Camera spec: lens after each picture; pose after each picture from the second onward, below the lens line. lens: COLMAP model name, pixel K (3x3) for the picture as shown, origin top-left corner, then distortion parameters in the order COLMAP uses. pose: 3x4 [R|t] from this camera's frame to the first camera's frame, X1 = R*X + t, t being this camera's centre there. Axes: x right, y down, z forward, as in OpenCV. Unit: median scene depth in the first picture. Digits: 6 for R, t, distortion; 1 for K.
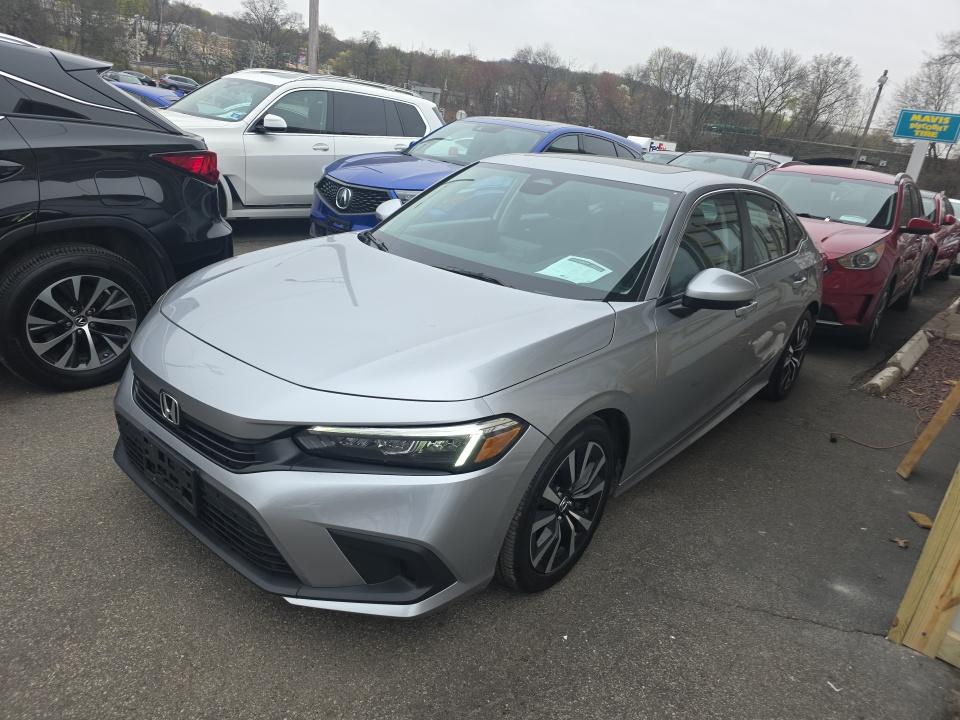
lens RADIAL K [[641.1, 0, 480.5], [0, 641.1, 364.1], [0, 0, 1]] dist [0.036554, -0.033374]
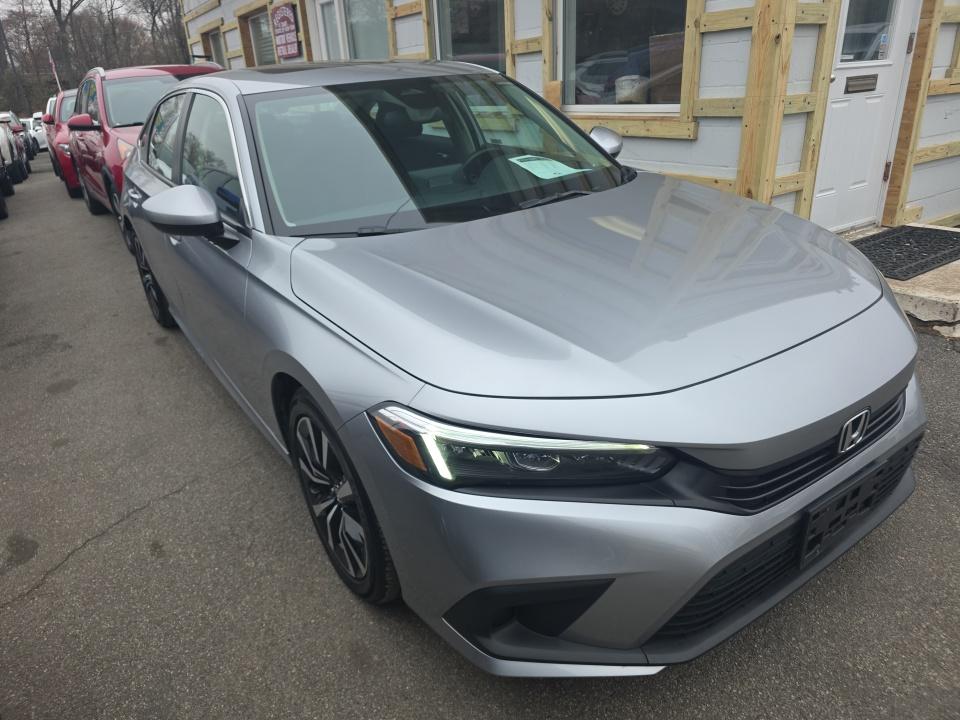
lens RADIAL K [[641.1, 0, 479.4], [0, 641.1, 360.3], [0, 0, 1]] dist [0.036554, -0.033374]
pose [[0.254459, -0.516581, 0.817554, -0.036757], [0.409150, 0.823500, 0.392993, -0.014682], [-0.876269, 0.234502, 0.420906, 0.033527]]
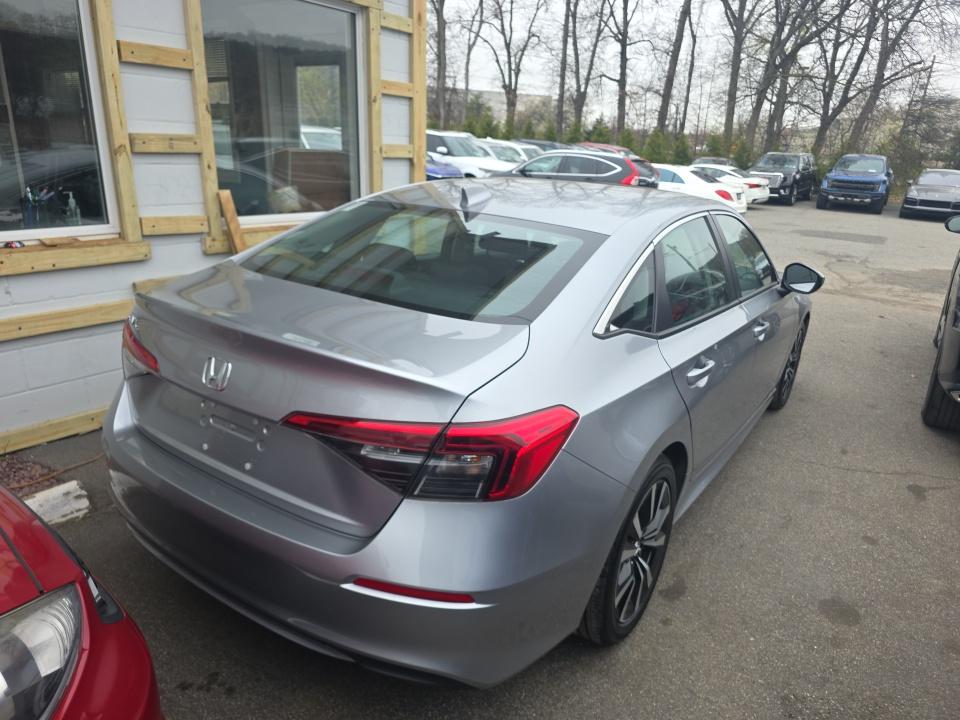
lens RADIAL K [[641.1, 0, 482.1], [0, 641.1, 366.5], [0, 0, 1]] dist [0.036554, -0.033374]
pose [[-0.980239, -0.132454, -0.146930, 0.027336], [-0.194893, 0.773915, 0.602555, -0.037107], [0.033900, 0.619283, -0.784436, 0.109366]]
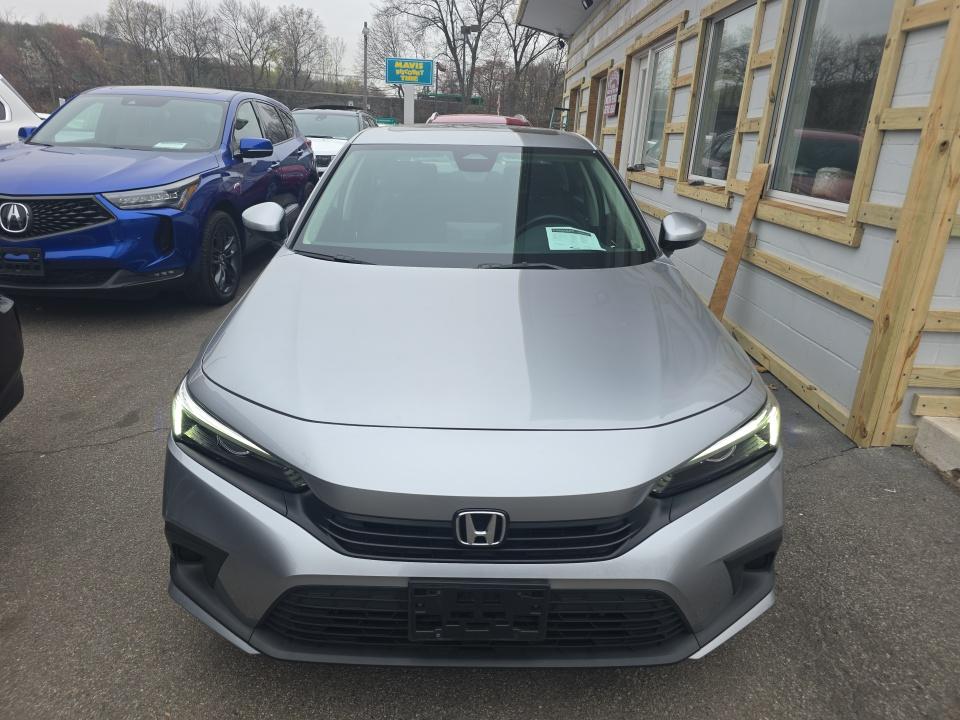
lens RADIAL K [[641.1, 0, 476.0], [0, 641.1, 354.6], [0, 0, 1]] dist [0.036554, -0.033374]
pose [[0.750974, -0.305640, 0.585340, -0.027346], [0.275982, 0.950575, 0.142273, -0.007166], [-0.599894, 0.054700, 0.798208, 0.013273]]
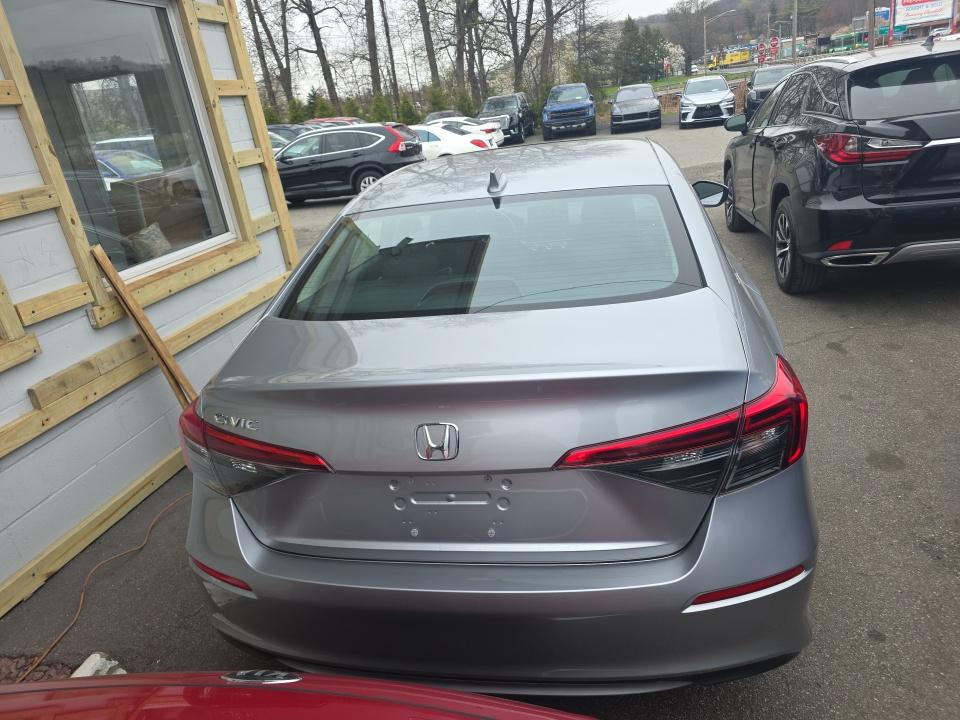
lens RADIAL K [[641.1, 0, 476.5], [0, 641.1, 357.8], [0, 0, 1]] dist [0.036554, -0.033374]
pose [[-0.874034, 0.164091, -0.457317, 0.043143], [-0.144833, 0.810457, 0.567611, -0.033639], [0.463776, 0.562346, -0.684601, 0.102095]]
